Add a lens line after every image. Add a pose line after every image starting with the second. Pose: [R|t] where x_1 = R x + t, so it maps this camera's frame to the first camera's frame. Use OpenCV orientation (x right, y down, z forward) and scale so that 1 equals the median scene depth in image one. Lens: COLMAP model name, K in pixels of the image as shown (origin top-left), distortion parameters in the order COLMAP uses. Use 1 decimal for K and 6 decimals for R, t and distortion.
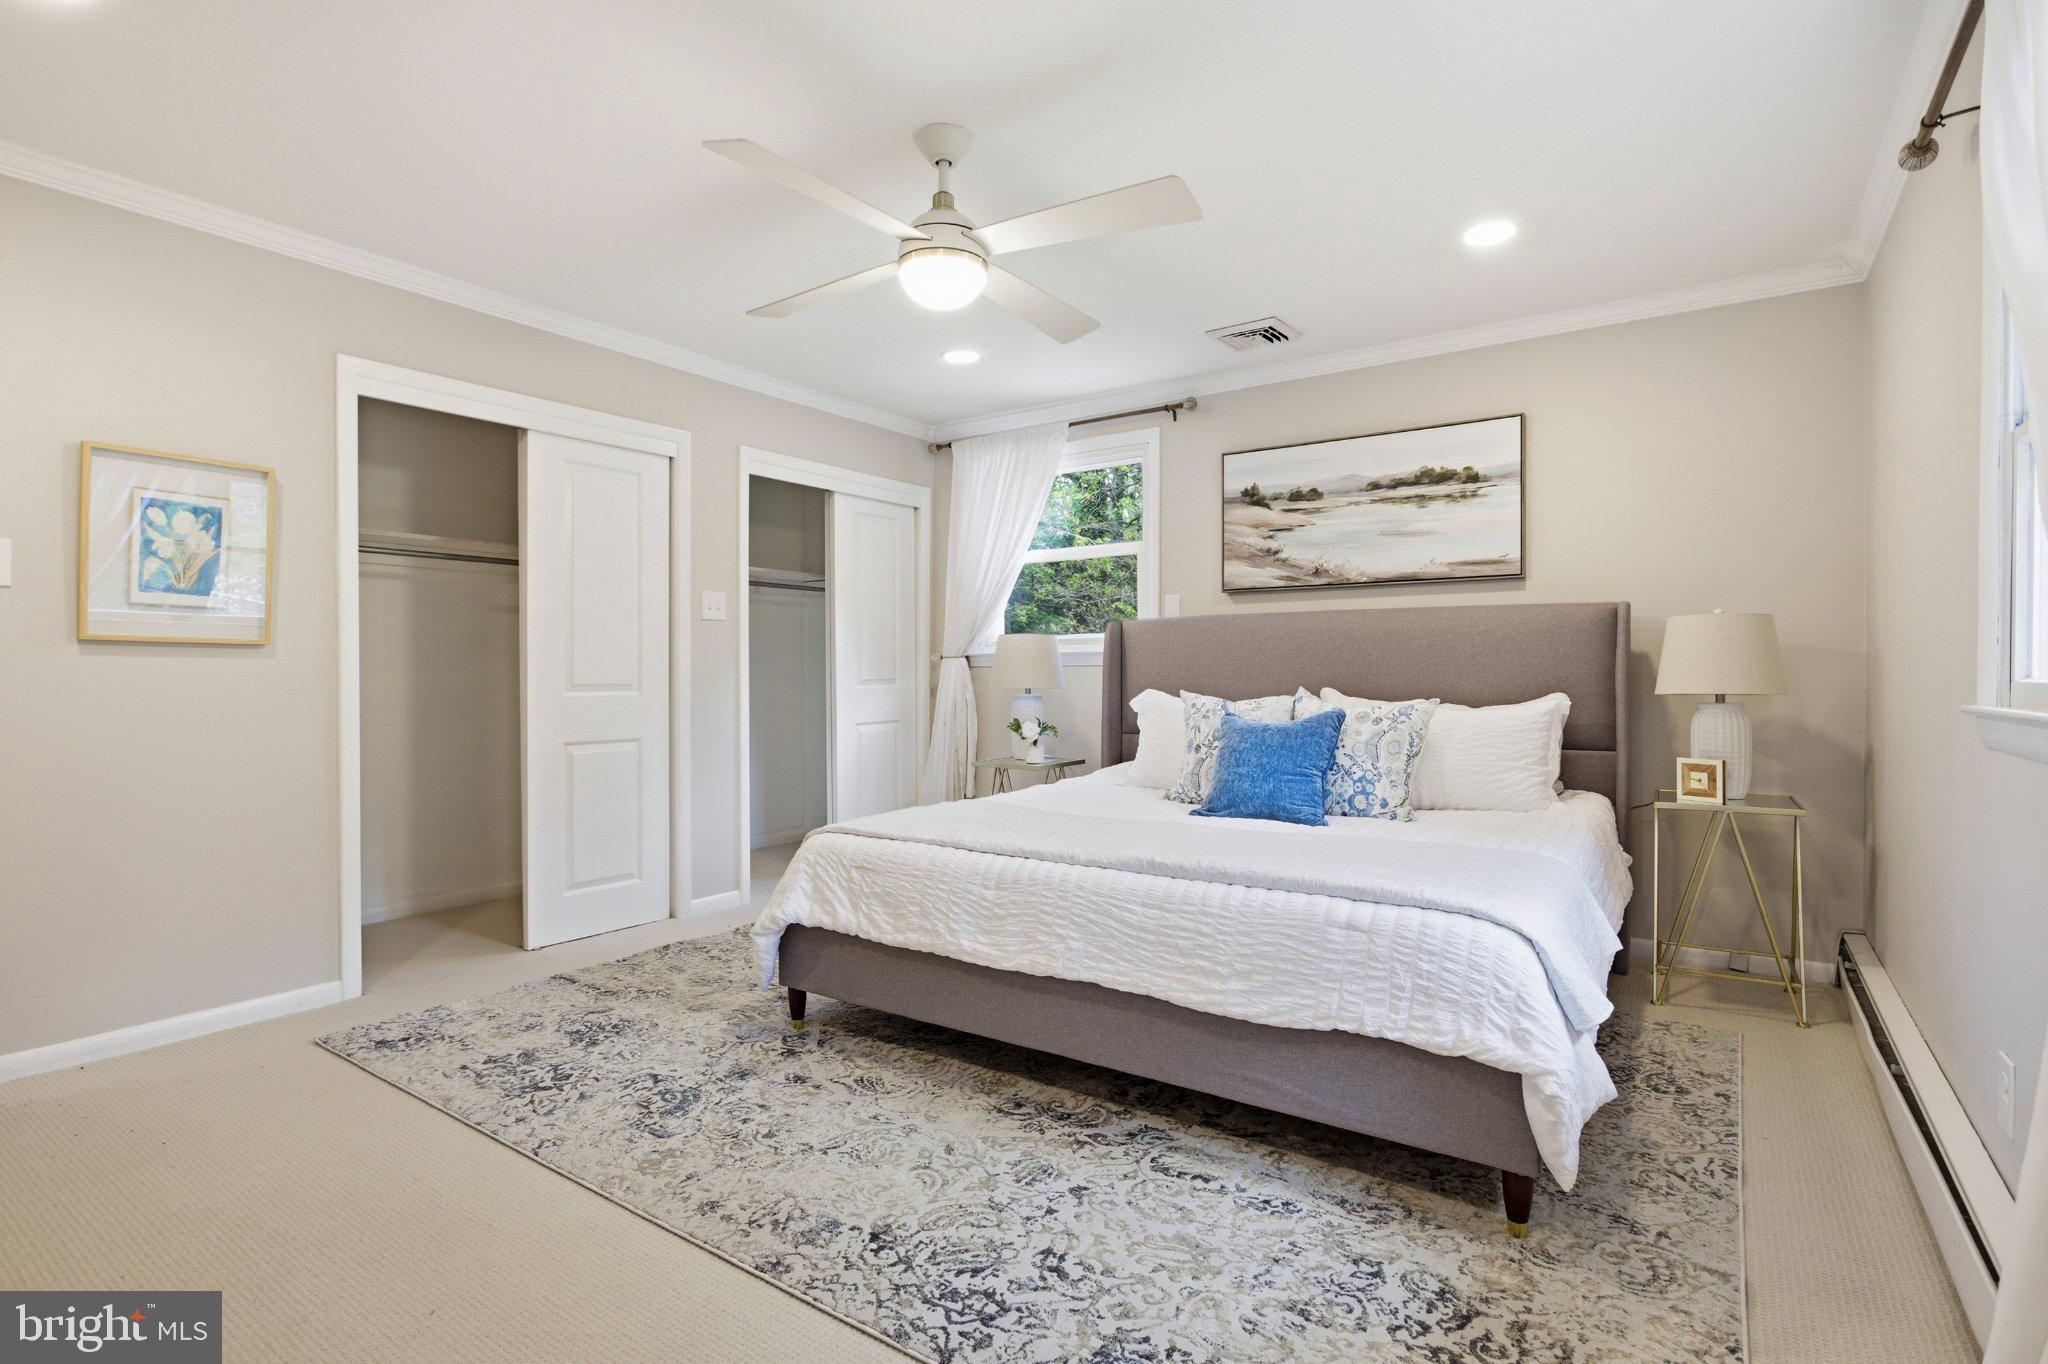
lens RADIAL K [[983.6, 0, 1032.5], [0, 983.6, 678.2], [0, 0, 1]] dist [-0.013490, 0.004052]
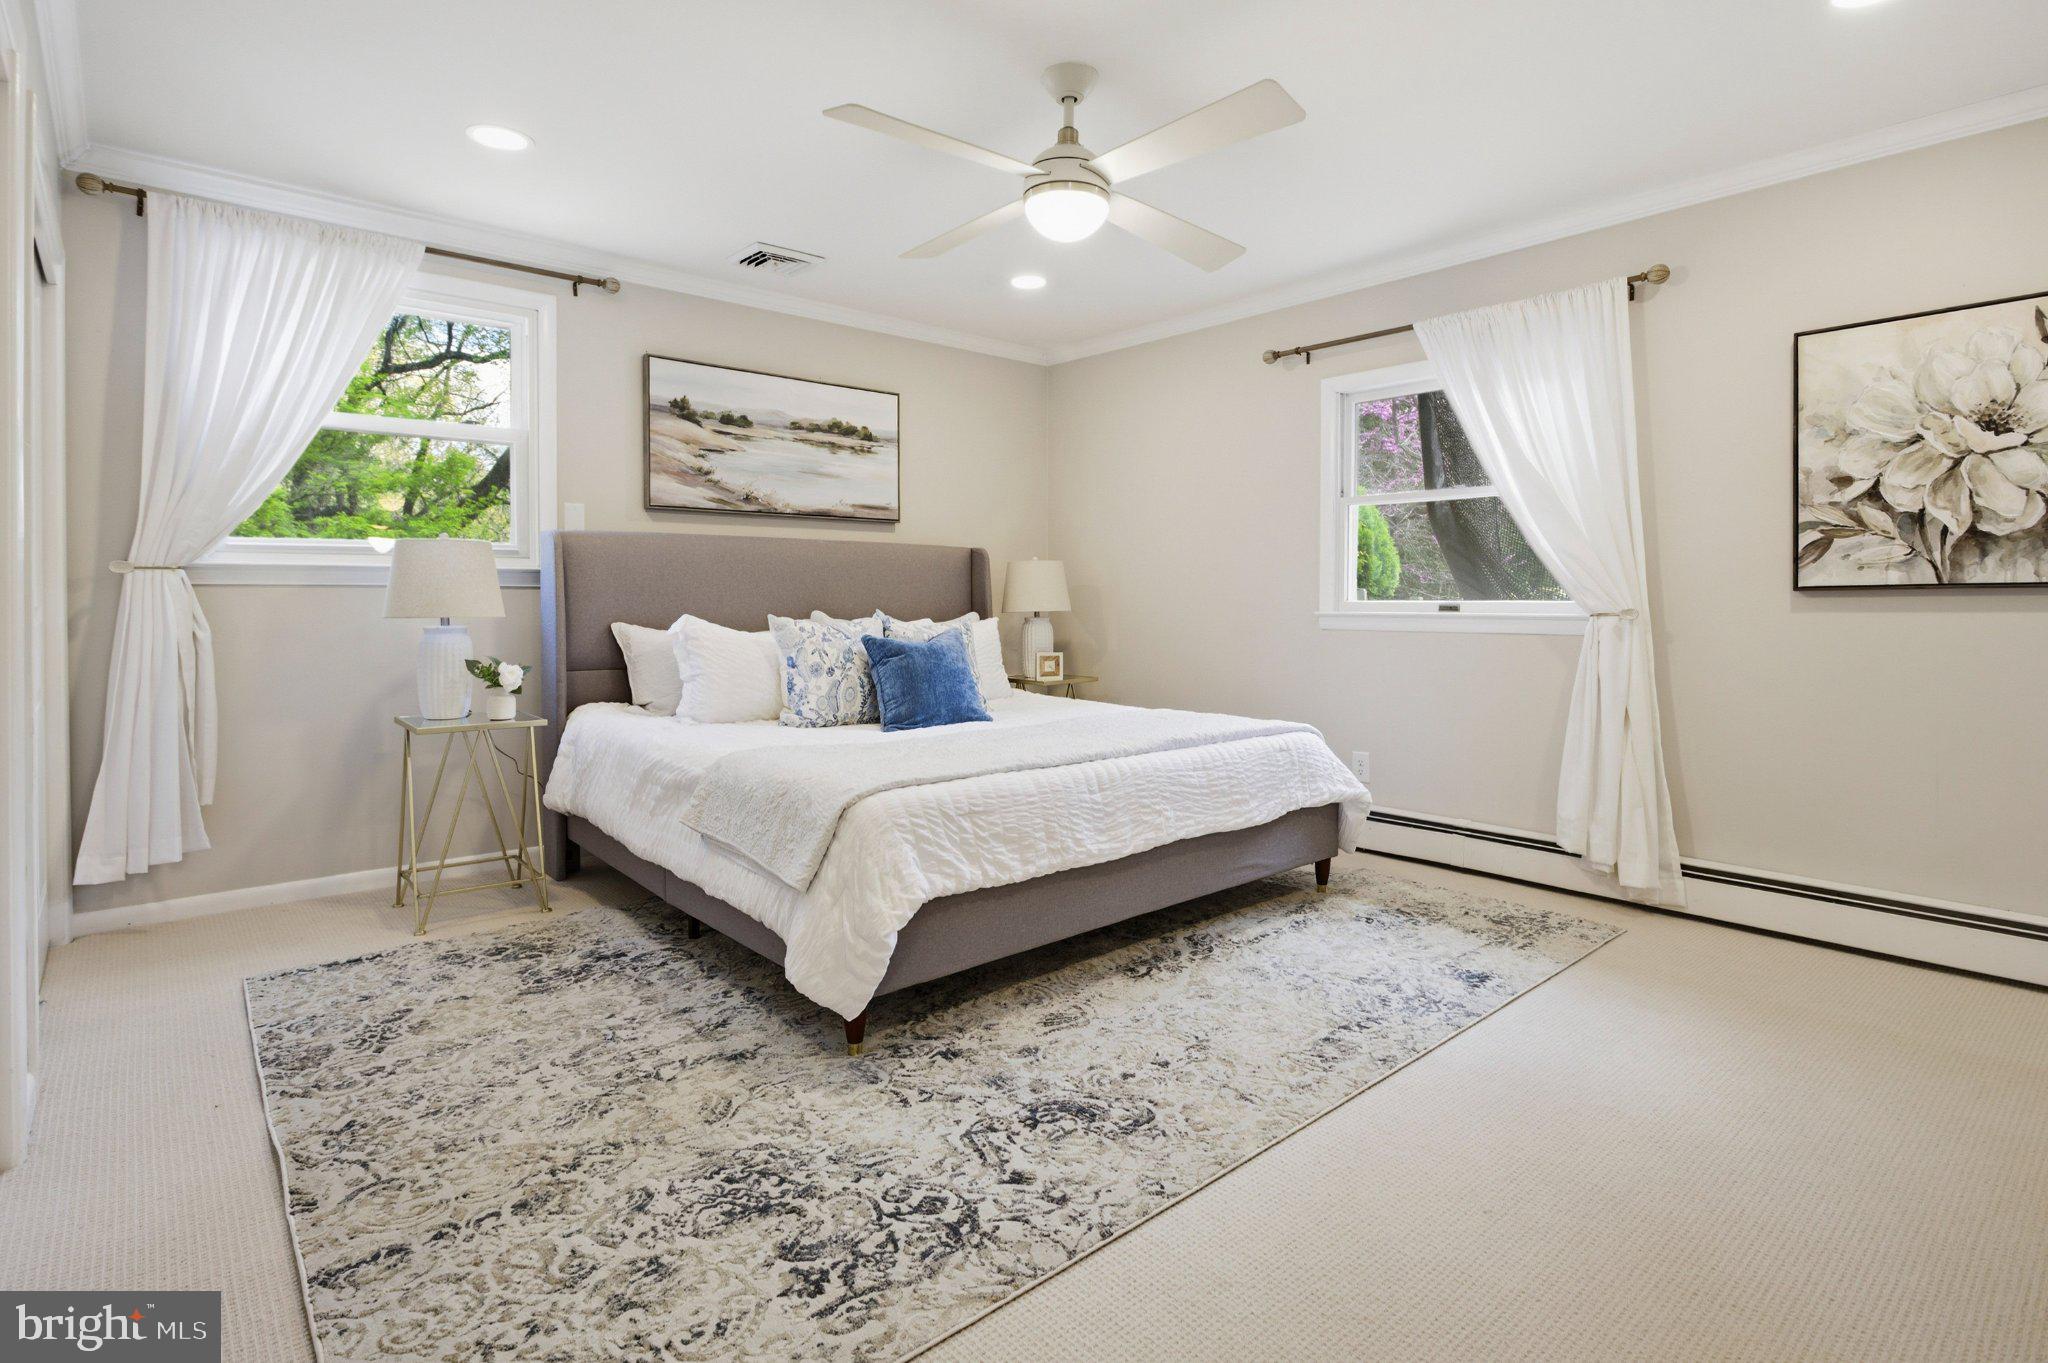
lens RADIAL K [[983.6, 0, 1079.3], [0, 983.6, 607.3], [0, 0, 1]] dist [-0.013490, 0.004052]
pose [[0.241095, -0.006732, 0.970478, -0.749359], [0.004130, 0.999974, 0.005911, 0.000540], [-0.970493, 0.002583, 0.241116, 0.508596]]
